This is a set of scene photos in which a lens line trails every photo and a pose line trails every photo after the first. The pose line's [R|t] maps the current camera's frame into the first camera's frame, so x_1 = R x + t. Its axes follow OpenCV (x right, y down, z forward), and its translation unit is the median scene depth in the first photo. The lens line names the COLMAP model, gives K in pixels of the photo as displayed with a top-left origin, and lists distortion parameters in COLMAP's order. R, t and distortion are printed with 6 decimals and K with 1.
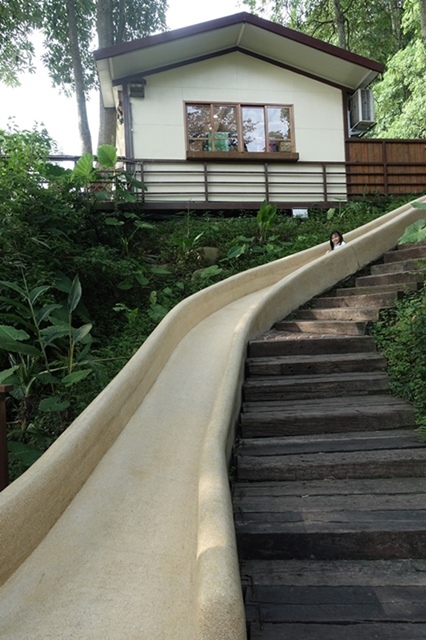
lens RADIAL K [[441.3, 0, 213.0], [0, 441.3, 318.5], [0, 0, 1]] dist [-0.001061, -0.000053]
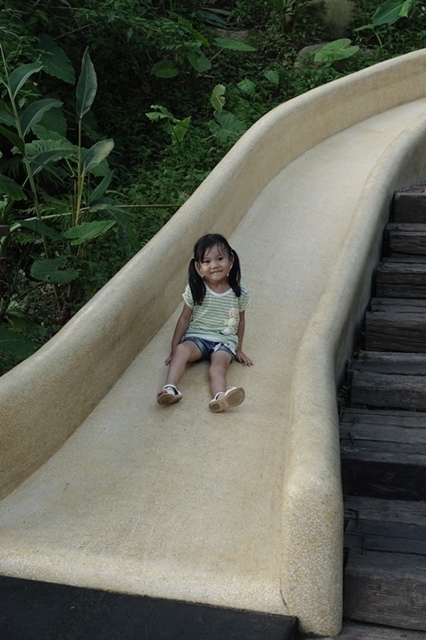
lens RADIAL K [[955.2, 0, 213.3], [0, 955.2, 321.1], [0, 0, 1]] dist [0.016217, 0.000000]
pose [[0.990693, 0.086412, -0.105166, -0.003276], [-0.066242, 0.981049, 0.182084, 0.008602], [0.118907, -0.173423, 0.977643, -0.224491]]
